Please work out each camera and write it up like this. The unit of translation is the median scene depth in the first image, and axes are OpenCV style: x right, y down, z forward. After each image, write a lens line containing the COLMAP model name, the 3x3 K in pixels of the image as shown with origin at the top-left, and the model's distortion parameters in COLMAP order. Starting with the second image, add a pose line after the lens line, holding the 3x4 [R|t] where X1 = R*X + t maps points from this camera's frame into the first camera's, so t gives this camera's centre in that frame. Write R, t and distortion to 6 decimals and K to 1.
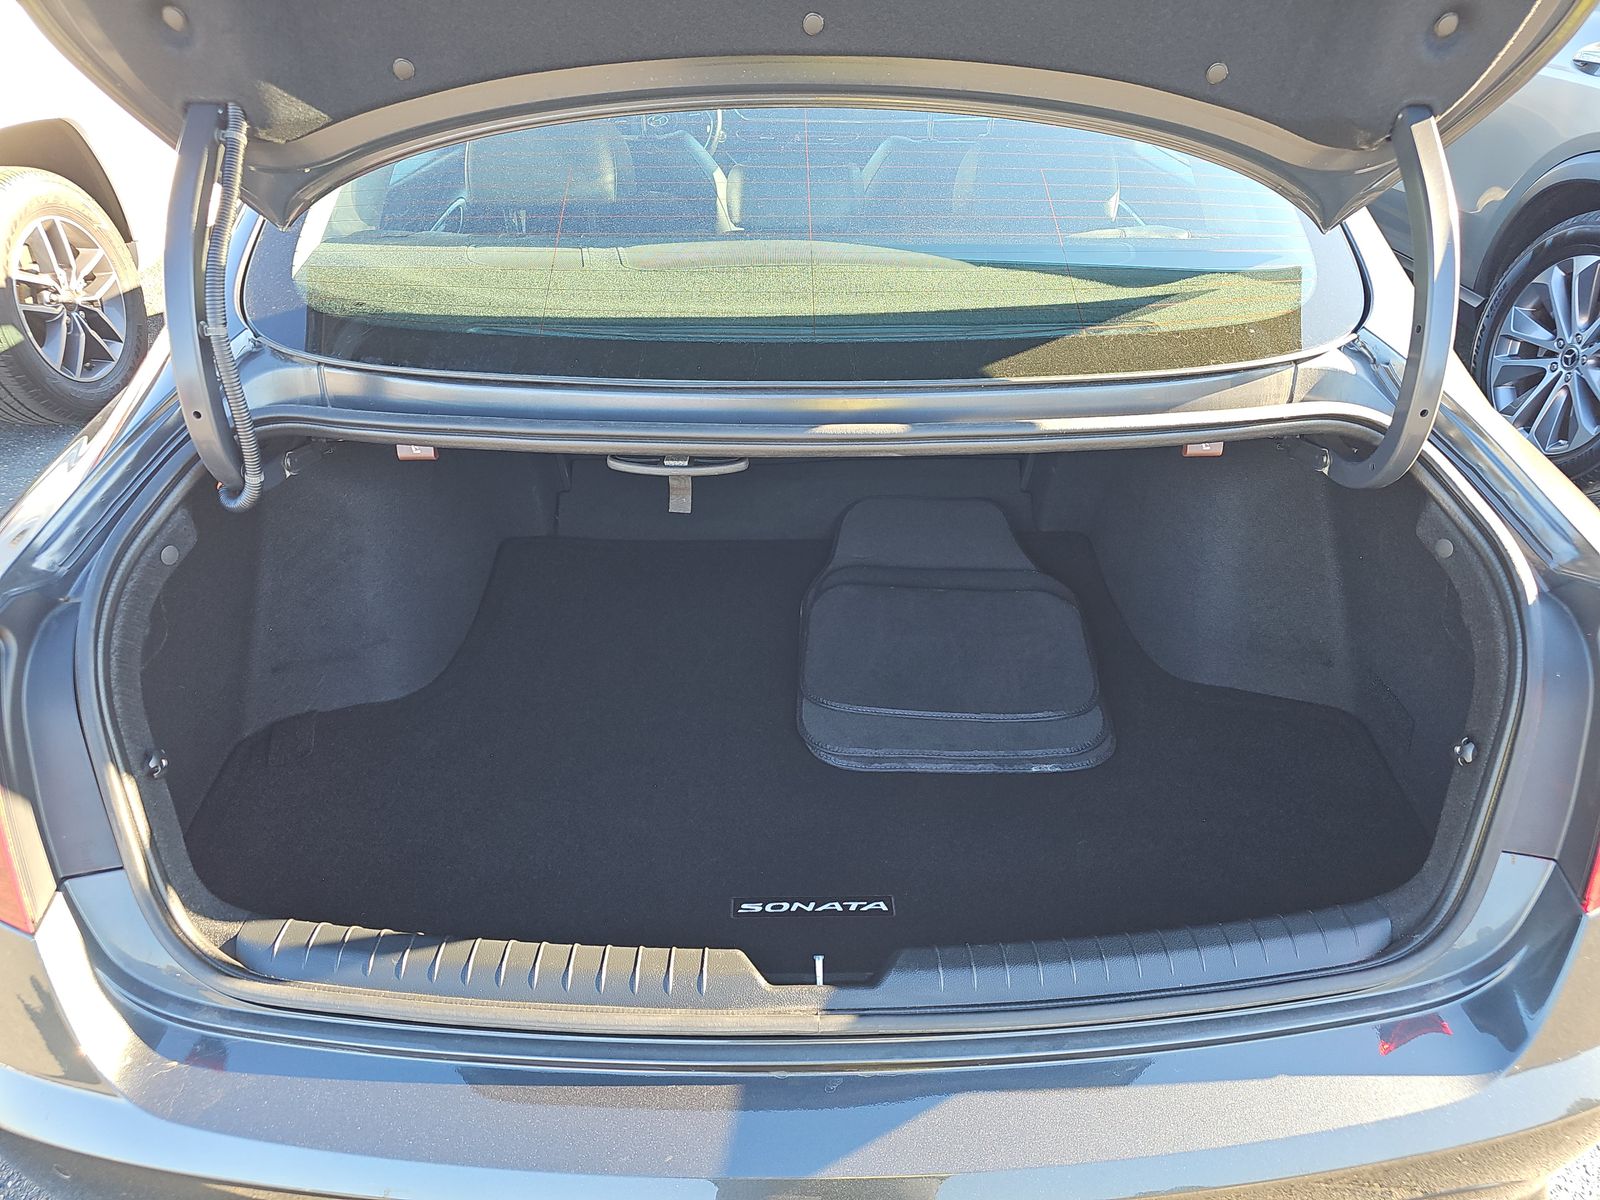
lens RADIAL K [[1076.1, 0, 805.5], [0, 1076.1, 605.3], [0, 0, 1]] dist [-0.011694, -0.004308]
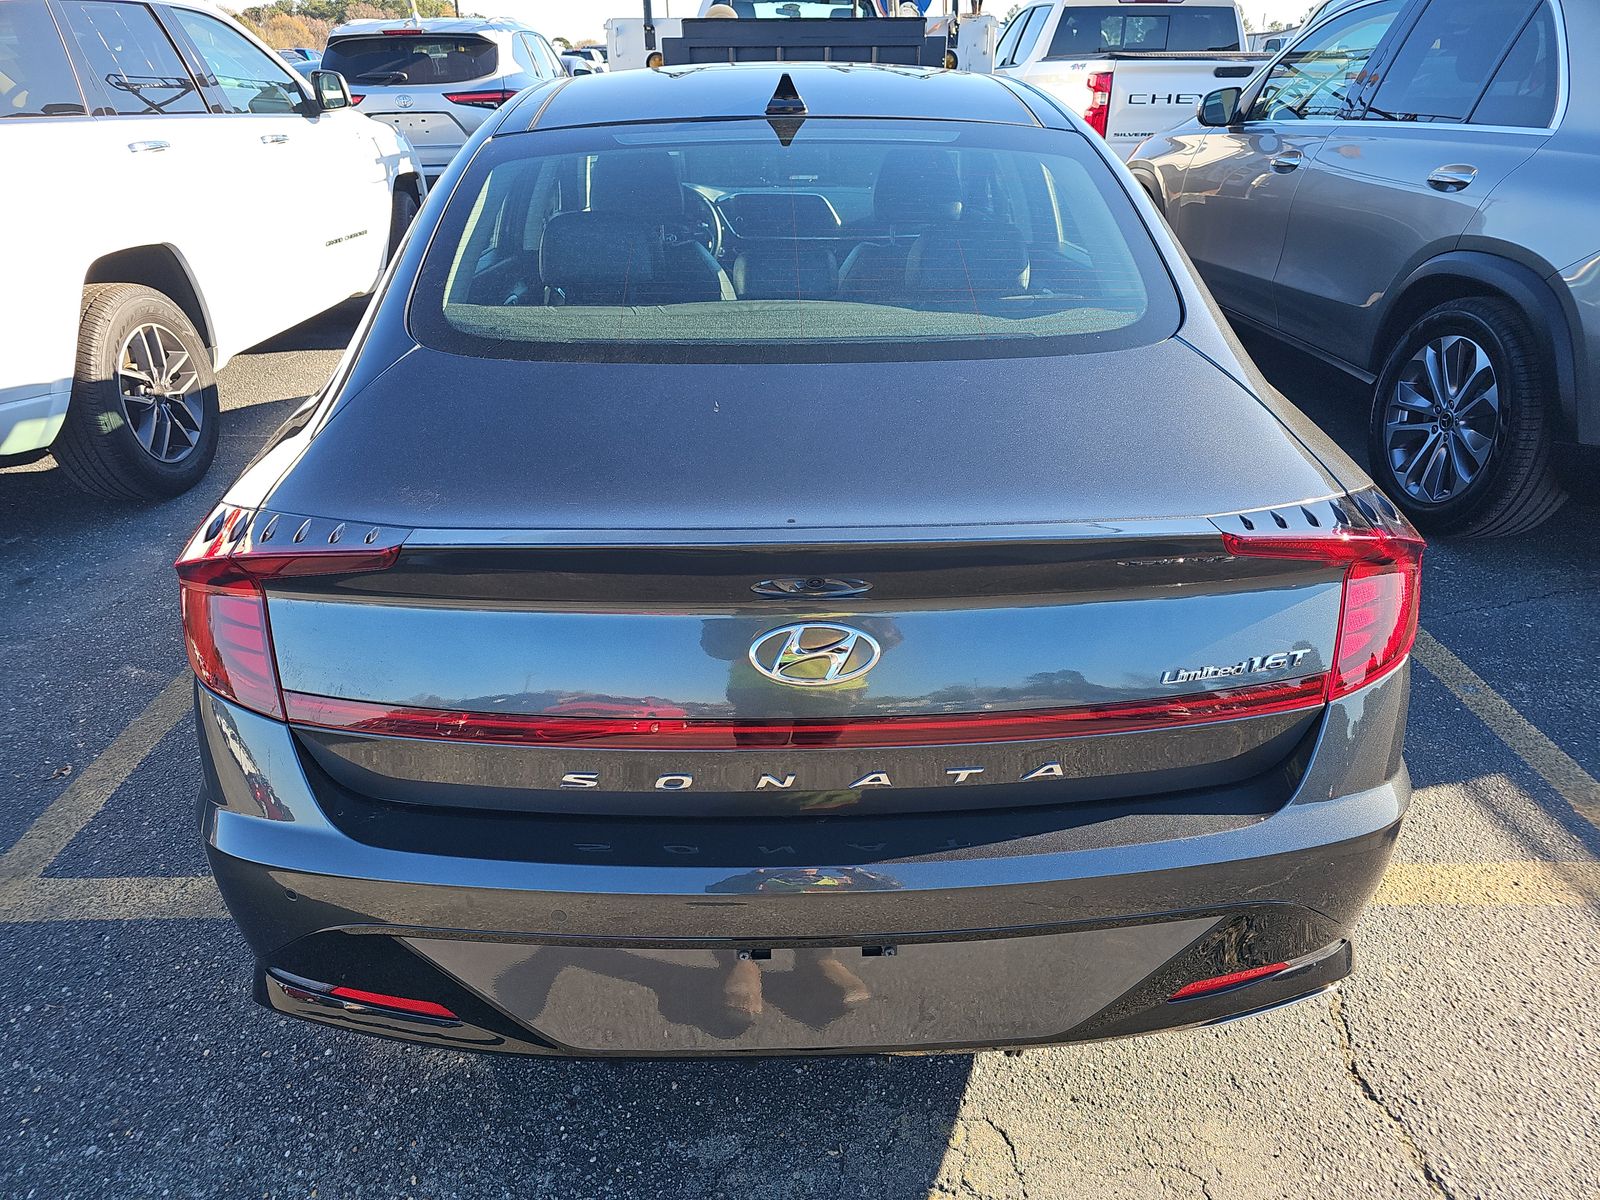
lens RADIAL K [[1076.1, 0, 795.5], [0, 1076.1, 595.1], [0, 0, 1]] dist [-0.011694, -0.004308]
pose [[0.999938, -0.011039, -0.001318, 0.000017], [0.010795, 0.992410, -0.122495, 0.086870], [0.002660, 0.122474, 0.992468, -0.134063]]
